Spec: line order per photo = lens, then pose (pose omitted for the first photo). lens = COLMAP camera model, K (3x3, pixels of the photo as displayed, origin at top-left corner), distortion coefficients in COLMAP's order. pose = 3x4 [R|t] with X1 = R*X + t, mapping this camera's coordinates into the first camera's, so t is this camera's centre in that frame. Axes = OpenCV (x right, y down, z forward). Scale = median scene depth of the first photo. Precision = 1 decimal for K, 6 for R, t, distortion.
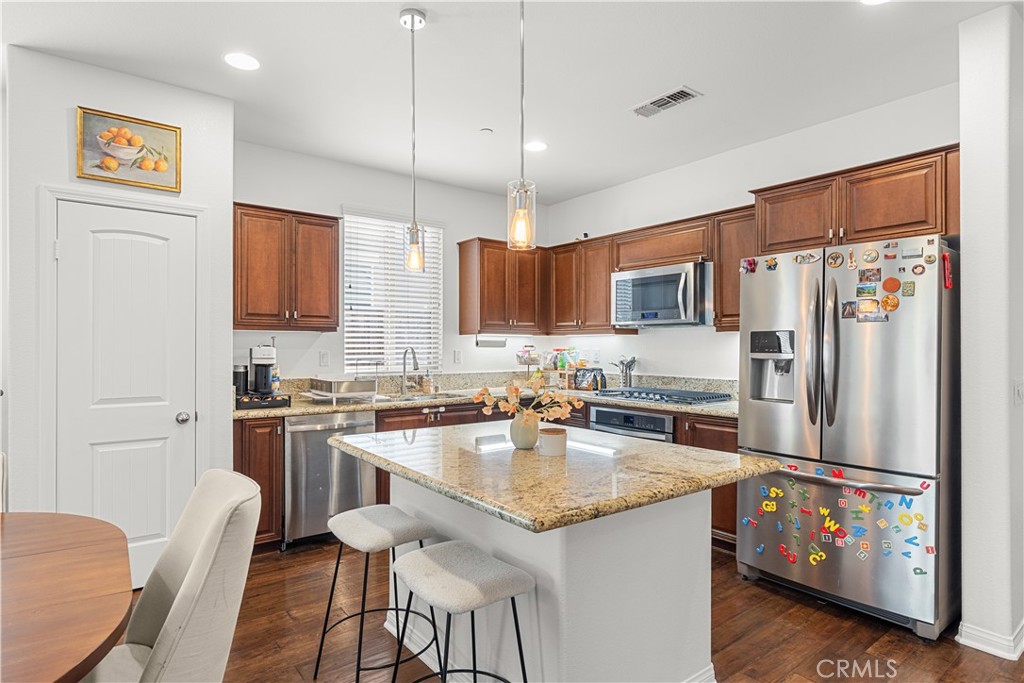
lens RADIAL K [[556.4, 0, 512.3], [0, 556.4, 347.6], [0, 0, 1]] dist [-0.003429, 0.002989]
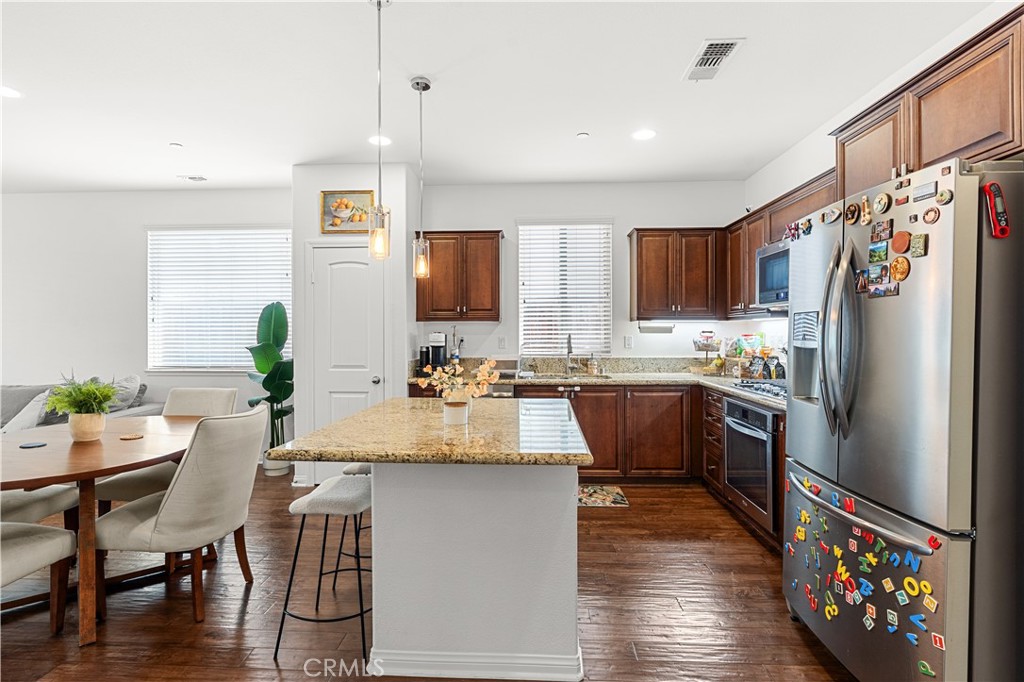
lens RADIAL K [[513.5, 0, 507.7], [0, 513.5, 336.2], [0, 0, 1]] dist [-0.017207, 0.003775]
pose [[0.757746, 0.001795, -0.652547, 0.587082], [0.002442, 0.999981, 0.005587, -0.001068], [0.652545, -0.005827, 0.757727, 0.167753]]
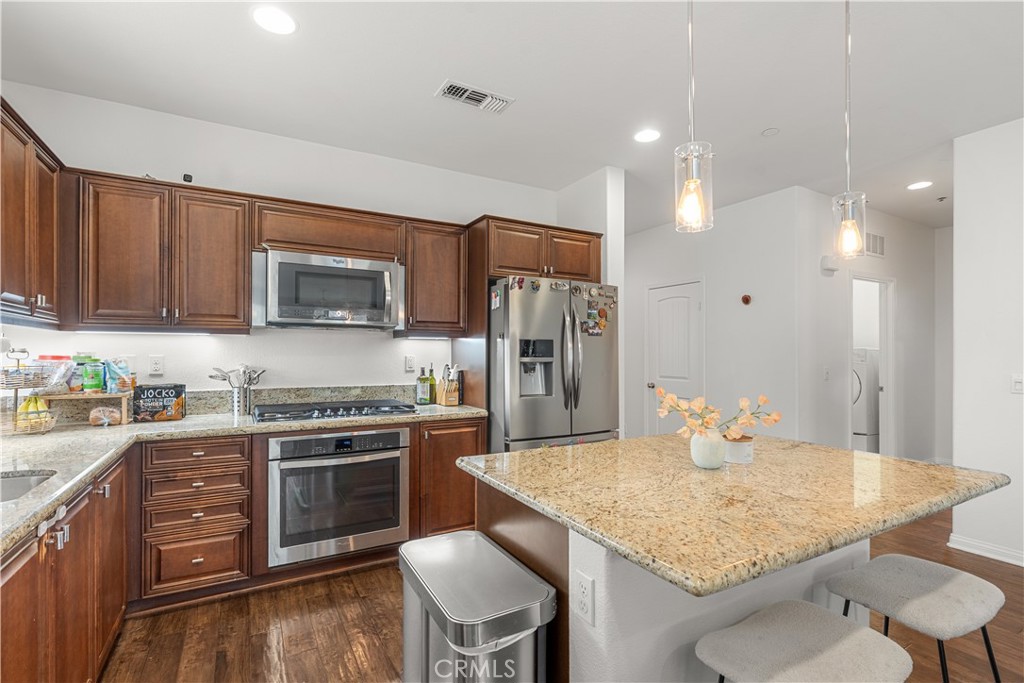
lens RADIAL K [[468.0, 0, 521.7], [0, 468.0, 352.5], [0, 0, 1]] dist [-0.005181, -0.000512]
pose [[0.133749, 0.000997, 0.991015, -0.537959], [0.000242, 0.999999, -0.001039, 0.000437], [-0.991015, 0.000379, 0.133749, 0.851449]]
